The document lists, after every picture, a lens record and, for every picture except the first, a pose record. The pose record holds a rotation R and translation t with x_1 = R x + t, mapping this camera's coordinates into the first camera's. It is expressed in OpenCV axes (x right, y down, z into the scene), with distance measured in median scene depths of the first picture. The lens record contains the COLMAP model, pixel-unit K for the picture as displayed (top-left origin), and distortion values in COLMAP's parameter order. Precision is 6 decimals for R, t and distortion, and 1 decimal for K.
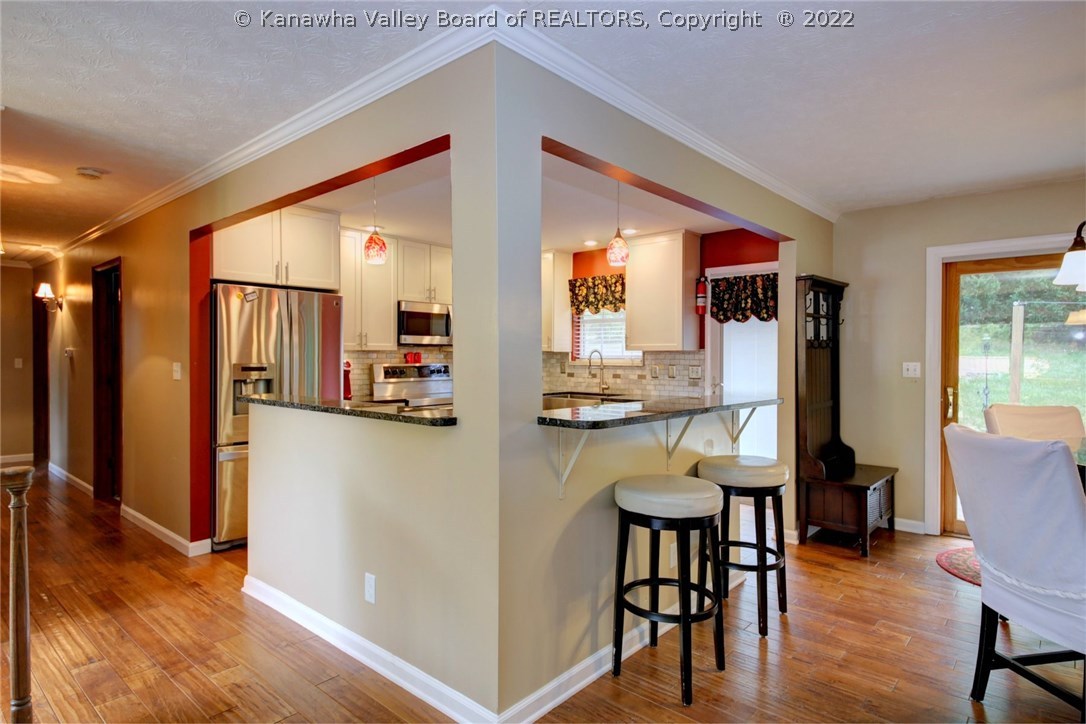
lens RADIAL K [[597.4, 0, 551.1], [0, 597.4, 360.8], [0, 0, 1]] dist [-0.006976, -0.004662]
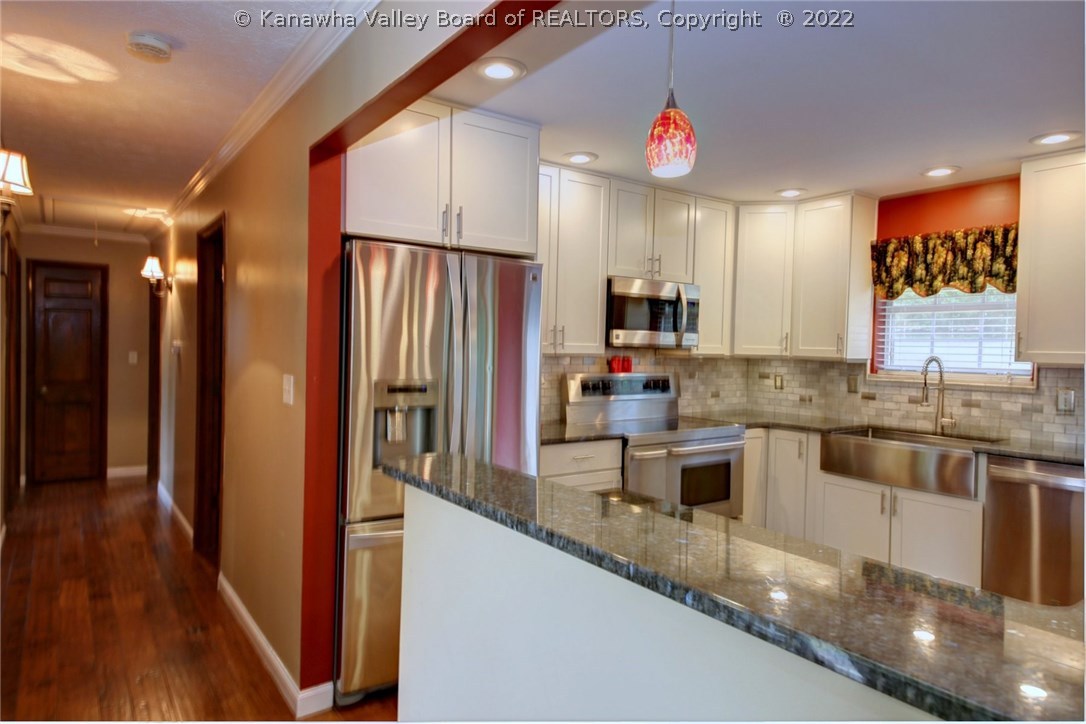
lens RADIAL K [[659.9, 0, 520.5], [0, 659.9, 357.3], [0, 0, 1]] dist [0.006706, -0.006296]
pose [[0.965544, 0.021088, -0.259384, -0.159749], [-0.019822, 0.999775, 0.007496, -0.017151], [0.259484, -0.002096, 0.965745, 0.289594]]
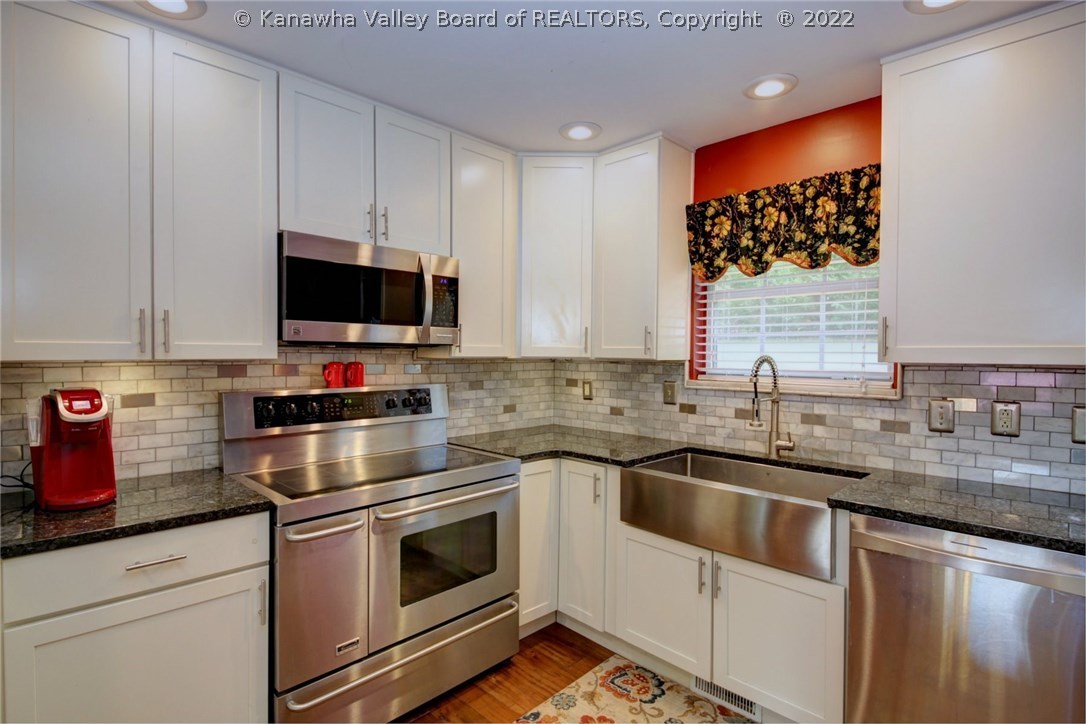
lens RADIAL K [[548.4, 0, 544.1], [0, 548.4, 359.0], [0, 0, 1]] dist [0.021825, 0.000400]
pose [[0.997083, 0.004233, -0.076201, -0.055623], [-0.004137, 0.999990, 0.001418, -0.018515], [0.076206, -0.001099, 0.997091, 0.646021]]
